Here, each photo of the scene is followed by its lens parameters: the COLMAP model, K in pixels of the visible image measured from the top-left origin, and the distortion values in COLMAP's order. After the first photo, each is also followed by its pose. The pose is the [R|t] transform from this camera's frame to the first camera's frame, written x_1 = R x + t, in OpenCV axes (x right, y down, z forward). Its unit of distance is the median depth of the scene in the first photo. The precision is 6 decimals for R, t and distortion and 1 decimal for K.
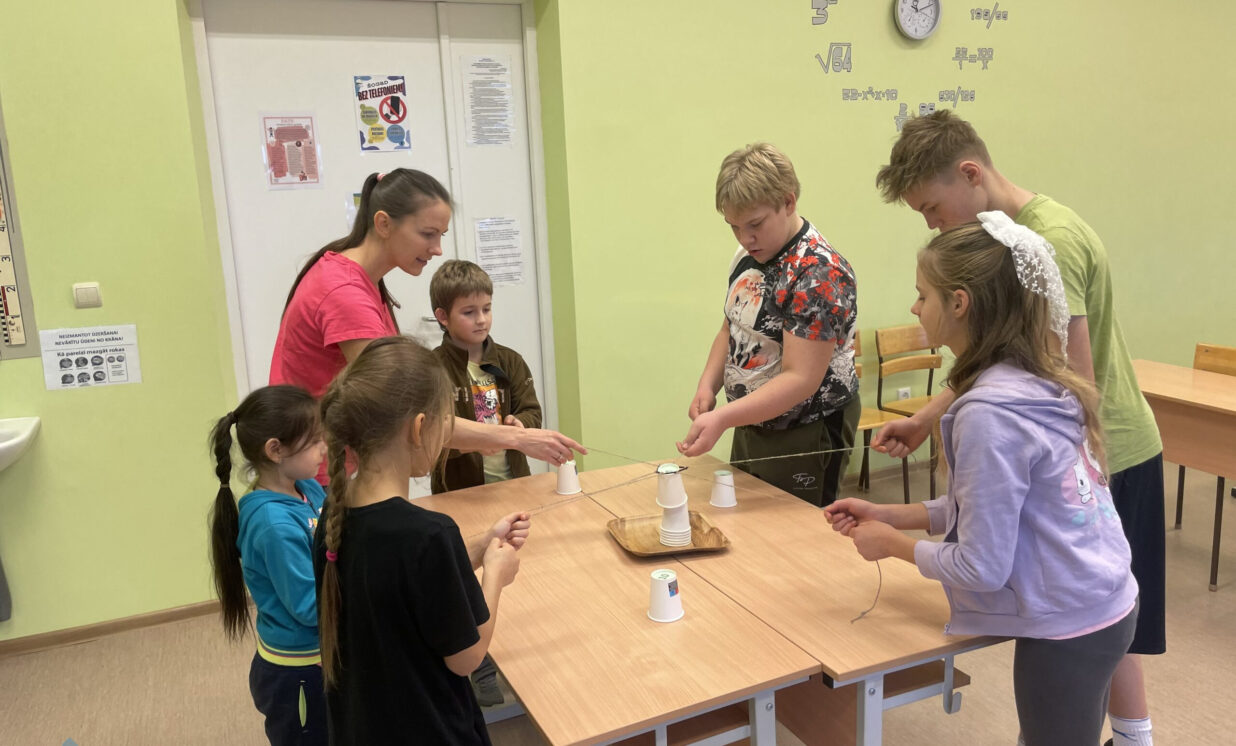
lens RADIAL K [[933.0, 0, 598.5], [0, 933.0, 357.4], [0, 0, 1]] dist [0.042395, -0.081149]
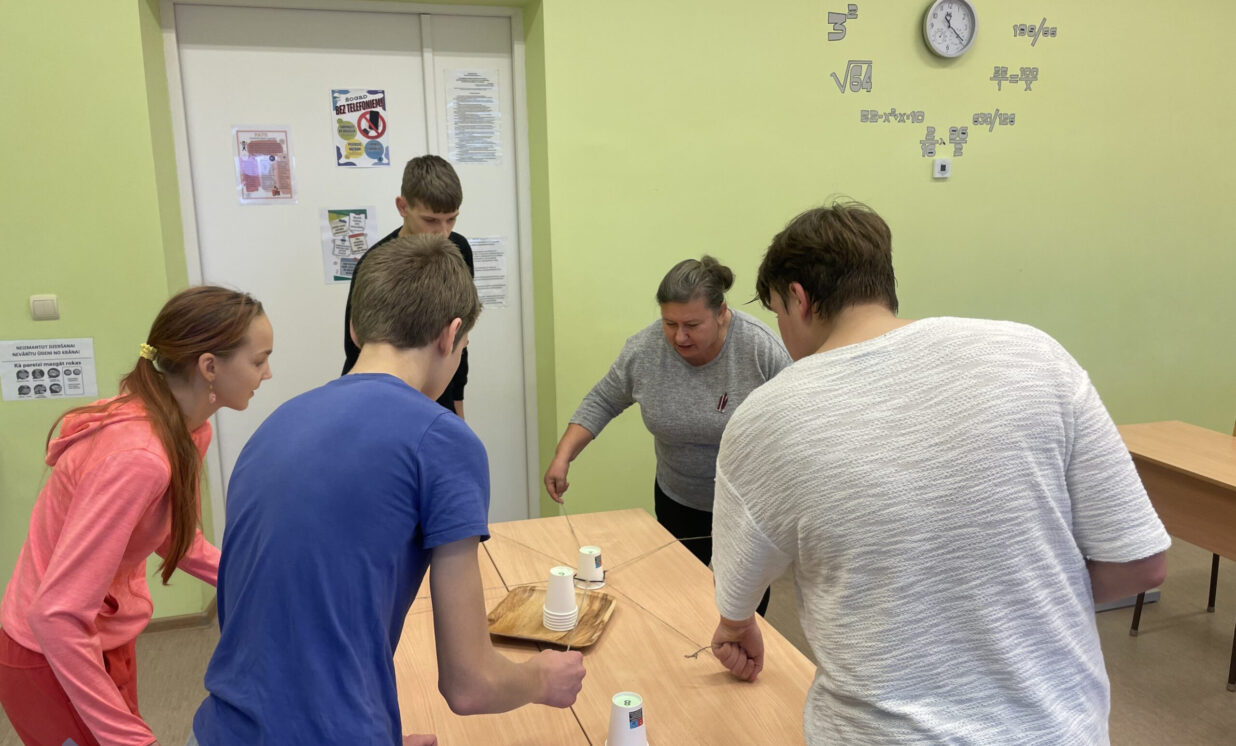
lens RADIAL K [[933.0, 0, 602.4], [0, 933.0, 365.5], [0, 0, 1]] dist [0.042395, -0.081149]
pose [[0.993779, 0.046119, -0.101368, 0.128219], [-0.045540, 0.998930, 0.008024, -0.034147], [0.101629, -0.003358, 0.994817, 0.058151]]
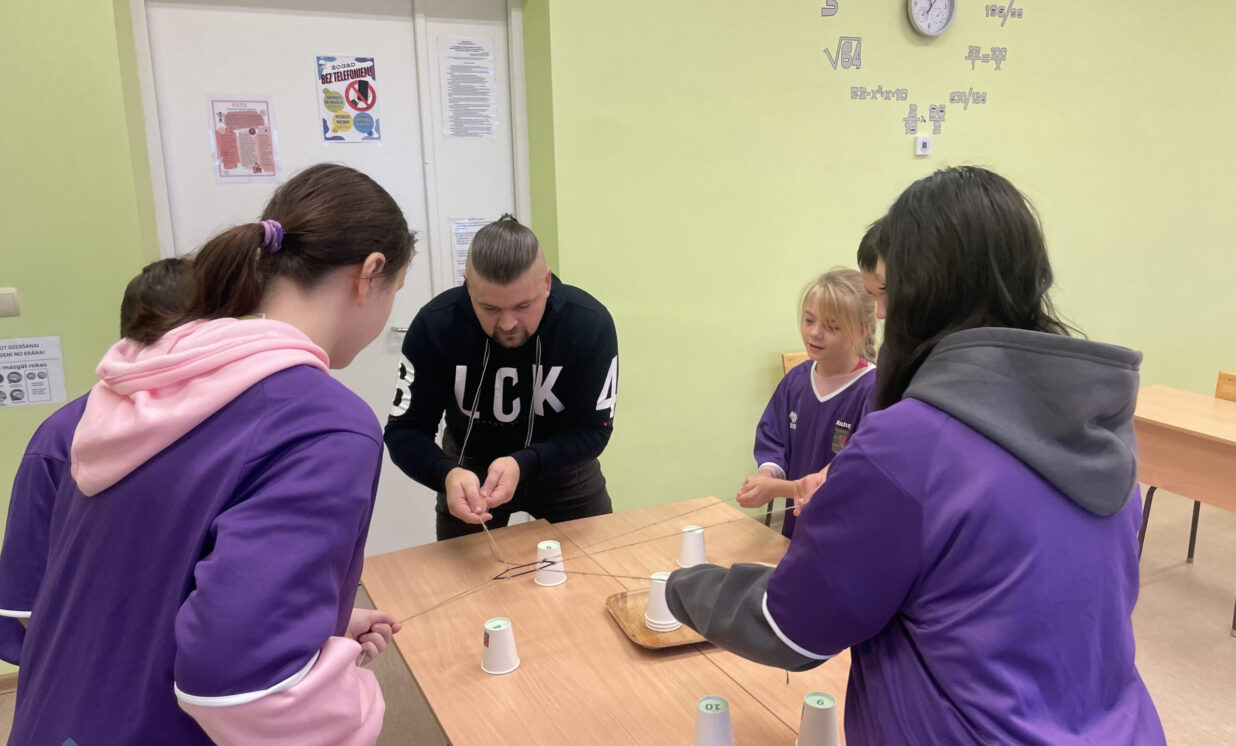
lens RADIAL K [[933.0, 0, 620.5], [0, 933.0, 362.7], [0, 0, 1]] dist [0.042395, -0.081149]
pose [[0.998368, 0.016130, 0.054784, -0.016729], [-0.017514, 0.999537, 0.024877, -0.036295], [-0.054357, -0.025795, 0.998188, 0.087224]]
